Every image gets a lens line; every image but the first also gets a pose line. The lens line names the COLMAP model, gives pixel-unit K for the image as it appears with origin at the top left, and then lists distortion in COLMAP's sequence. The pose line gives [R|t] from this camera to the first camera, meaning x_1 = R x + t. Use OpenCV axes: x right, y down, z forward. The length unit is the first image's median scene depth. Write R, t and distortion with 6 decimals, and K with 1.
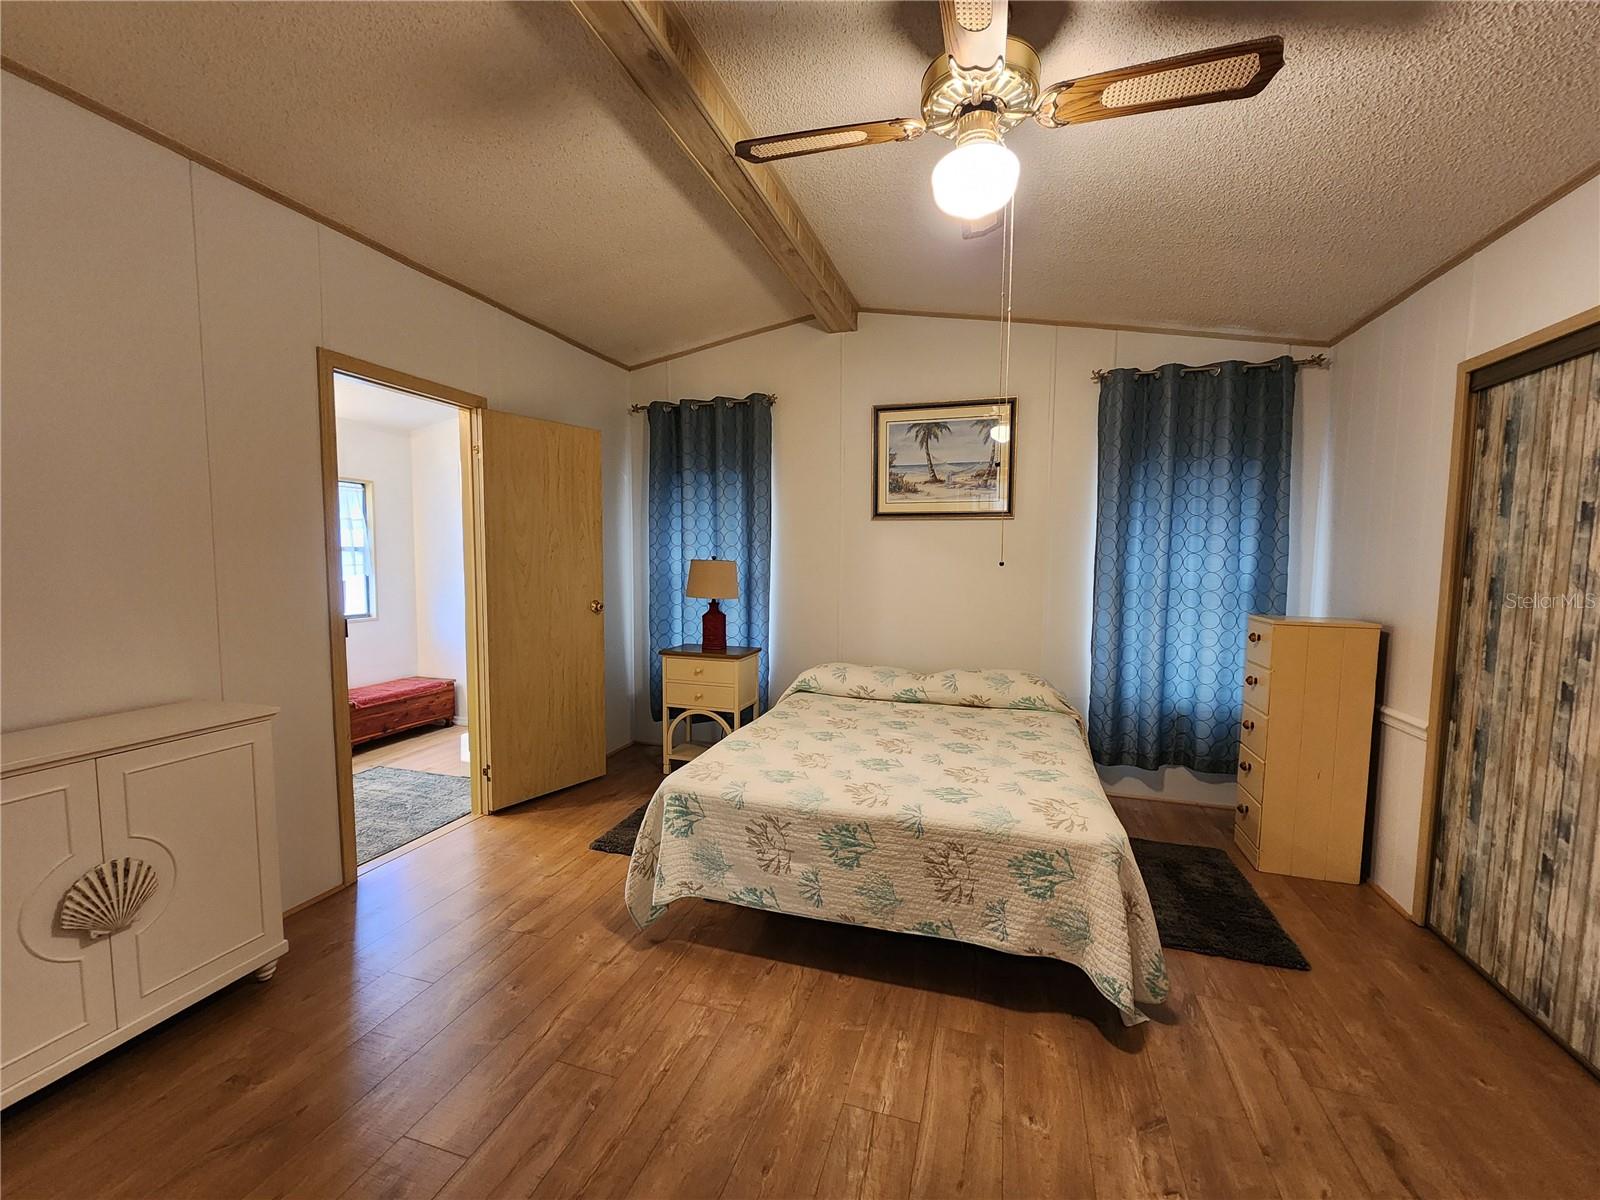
lens RADIAL K [[656.7, 0, 800.0], [0, 656.7, 600.0], [0, 0, 1]] dist [-0.002162, -0.000243]
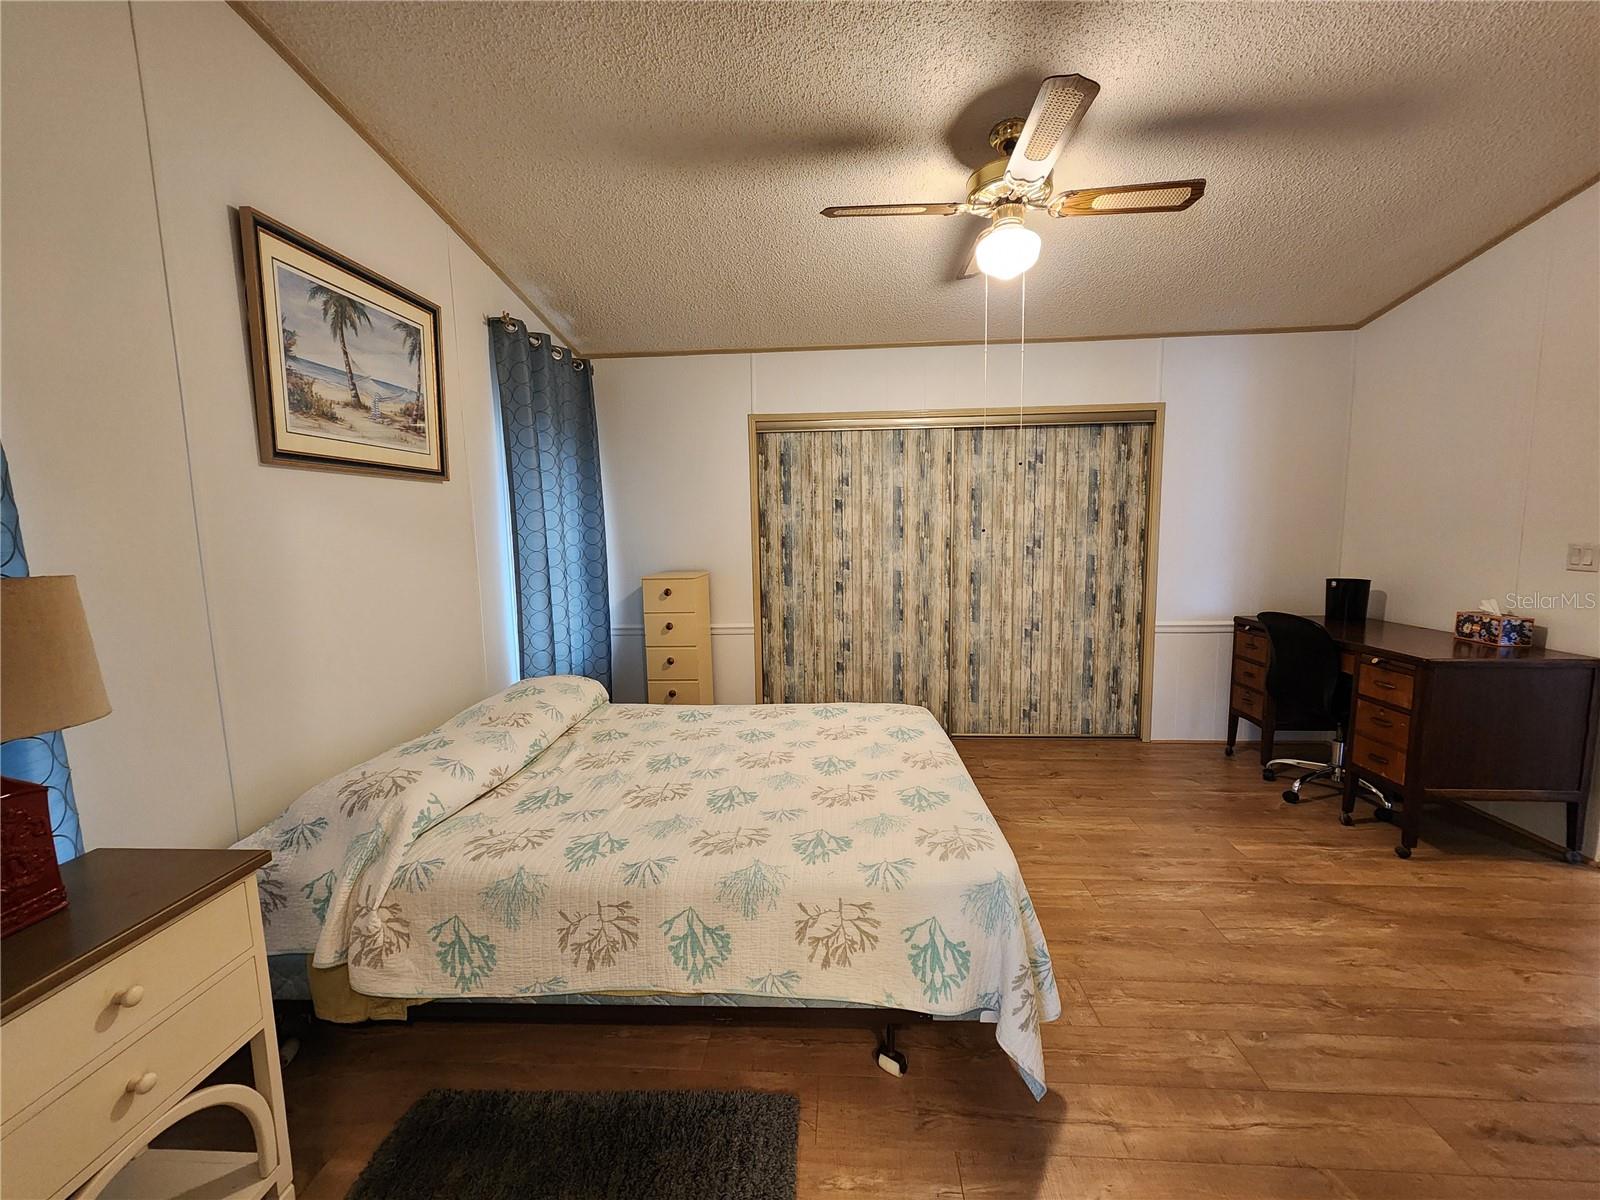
lens RADIAL K [[656.7, 0, 800.0], [0, 656.7, 600.0], [0, 0, 1]] dist [-0.002162, -0.000243]
pose [[-0.233093, -0.116036, 0.965507, -0.463212], [0.083963, 0.986746, 0.138858, -0.064202], [-0.968823, 0.113433, -0.220261, 0.799480]]
